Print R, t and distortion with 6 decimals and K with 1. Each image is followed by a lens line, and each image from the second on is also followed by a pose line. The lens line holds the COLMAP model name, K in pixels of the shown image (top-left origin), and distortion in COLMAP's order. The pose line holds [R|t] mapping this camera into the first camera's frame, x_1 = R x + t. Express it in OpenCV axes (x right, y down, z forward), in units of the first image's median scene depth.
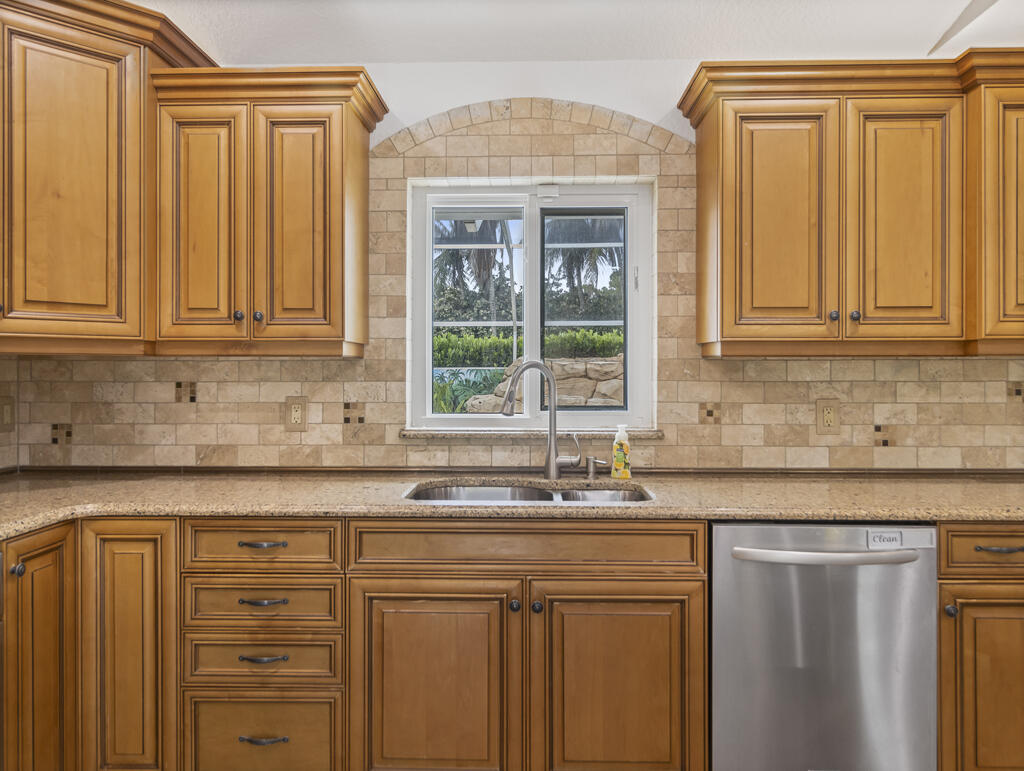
lens RADIAL K [[726.4, 0, 512.3], [0, 726.4, 367.6], [0, 0, 1]] dist [-0.001243, 0.002884]
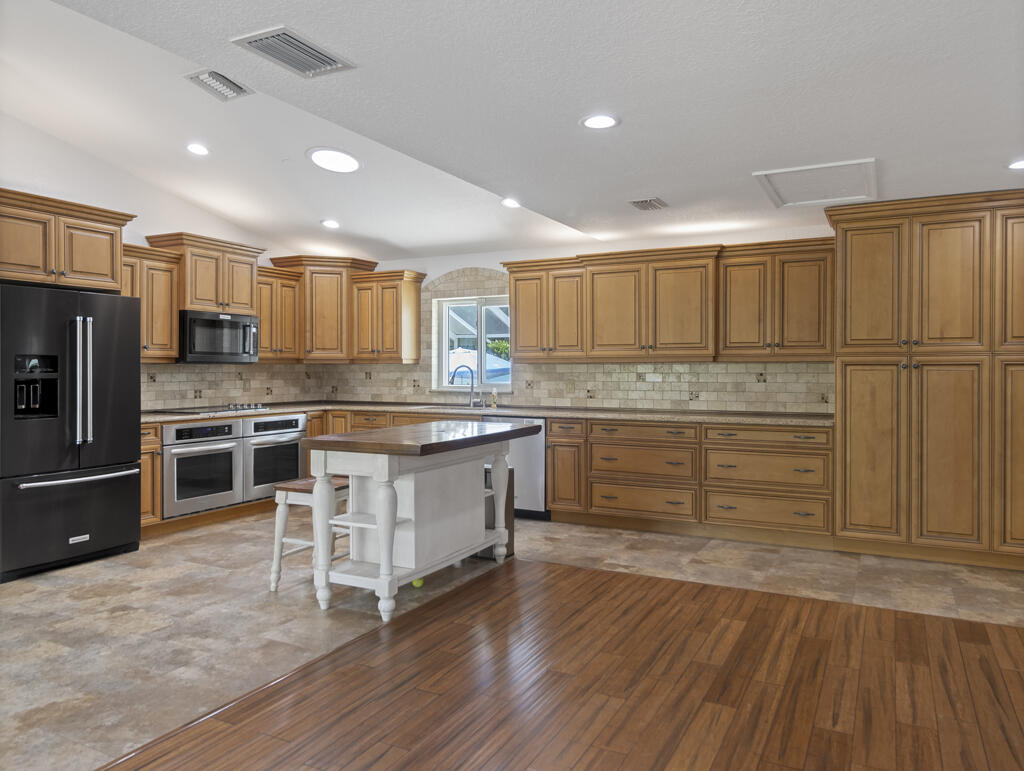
lens RADIAL K [[726.4, 0, 512.3], [0, 726.4, 367.6], [0, 0, 1]] dist [-0.001243, 0.002884]
pose [[0.897829, 0.000020, -0.440344, 1.374413], [0.001238, 0.999996, 0.002569, -0.005398], [0.440342, -0.002852, 0.897825, -1.380271]]
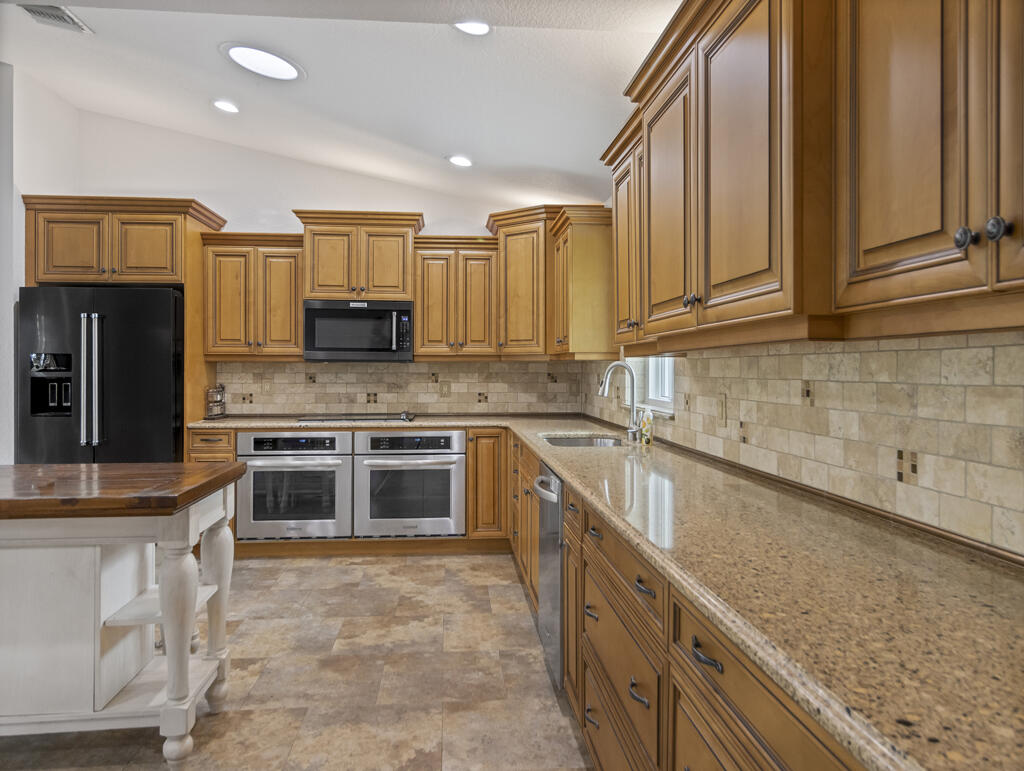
lens RADIAL K [[726.4, 0, 512.3], [0, 726.4, 367.6], [0, 0, 1]] dist [-0.001243, 0.002884]
pose [[0.118907, -0.001196, -0.992905, 1.460044], [0.002127, 0.999997, -0.000950, 0.004807], [0.992903, -0.001999, 0.118909, 0.563411]]
